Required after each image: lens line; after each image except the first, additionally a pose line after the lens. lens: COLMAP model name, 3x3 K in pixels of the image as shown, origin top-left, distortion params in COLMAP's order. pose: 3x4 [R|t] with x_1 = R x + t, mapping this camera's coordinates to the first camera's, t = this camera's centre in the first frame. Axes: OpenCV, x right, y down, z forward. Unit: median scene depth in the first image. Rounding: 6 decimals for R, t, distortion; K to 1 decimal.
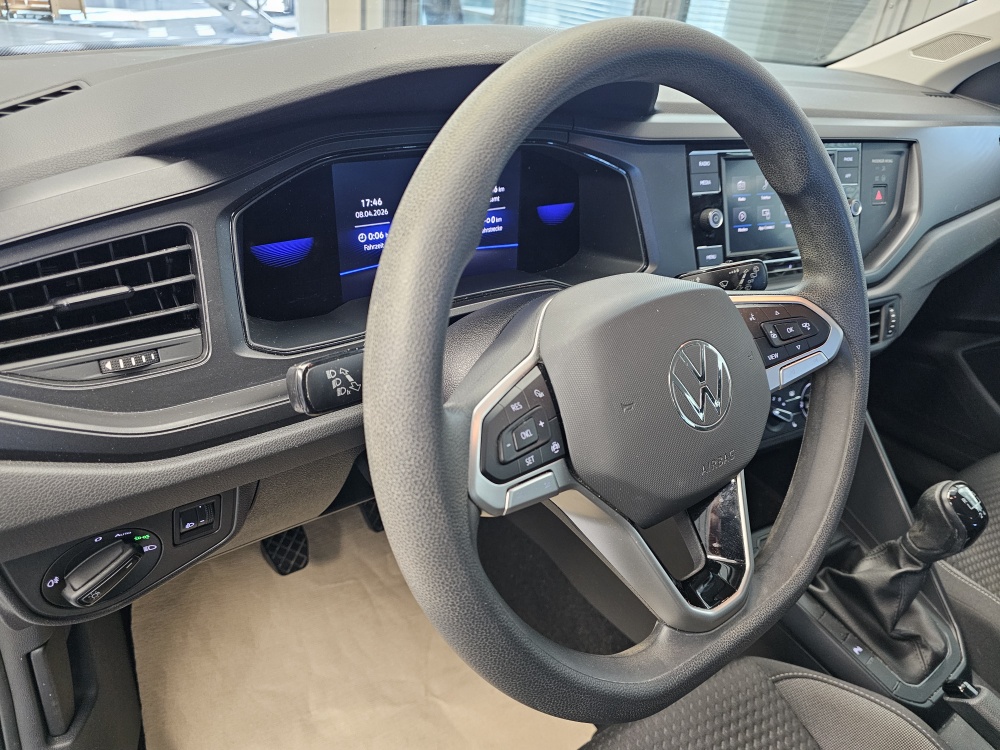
lens RADIAL K [[676.5, 0, 504.1], [0, 676.5, 377.9], [0, 0, 1]] dist [0.049117, -0.046483]
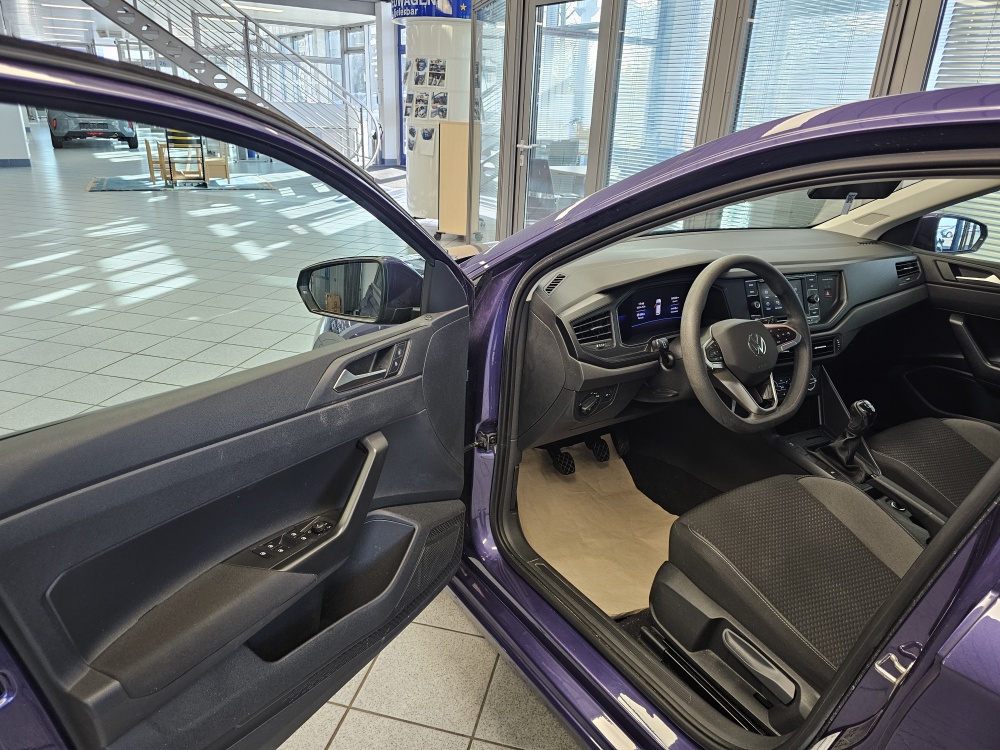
lens RADIAL K [[676.5, 0, 496.0], [0, 676.5, 370.7], [0, 0, 1]] dist [0.049117, -0.046483]
pose [[0.996426, -0.035530, -0.076637, -0.619545], [0.022126, 0.985343, -0.169142, 0.541798], [0.081523, 0.166841, 0.982608, -2.001654]]
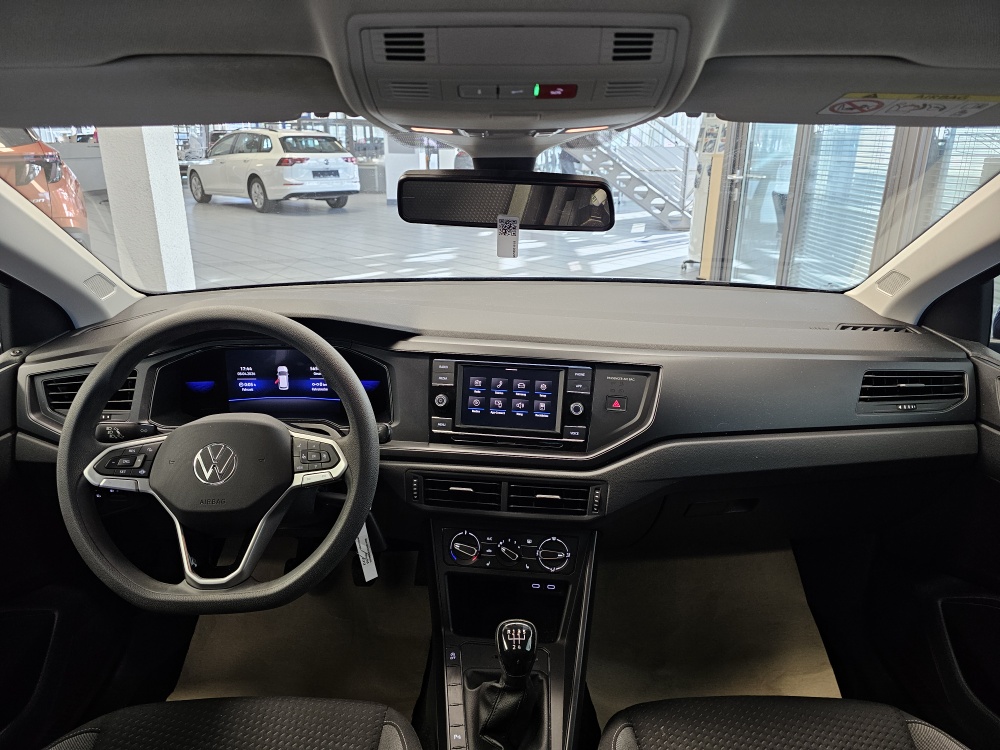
lens RADIAL K [[676.5, 0, 517.9], [0, 676.5, 365.3], [0, 0, 1]] dist [0.049117, -0.046483]
pose [[0.809147, 0.093194, -0.580168, 1.665981], [-0.236718, 0.955379, -0.176680, -0.095537], [0.537815, 0.280296, 0.795103, -0.209580]]
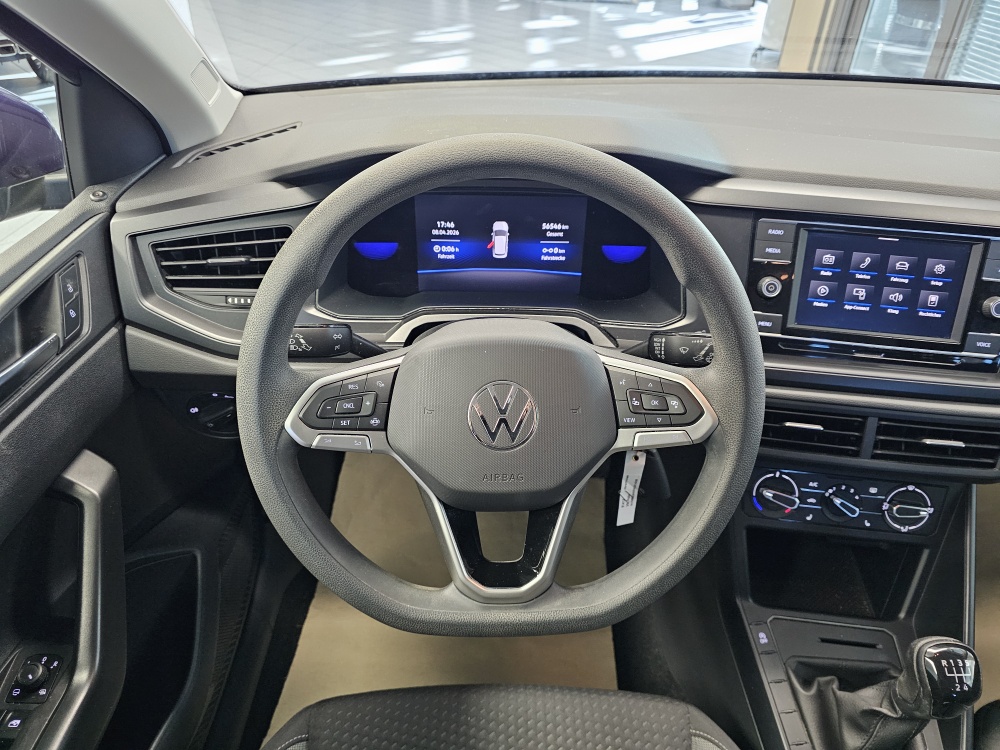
lens RADIAL K [[676.5, 0, 515.5], [0, 676.5, 376.7], [0, 0, 1]] dist [0.049117, -0.046483]
pose [[0.806108, 0.277258, -0.522797, 0.697947], [-0.256073, 0.959886, 0.114219, -0.155330], [0.533494, 0.041802, 0.844770, -0.051239]]
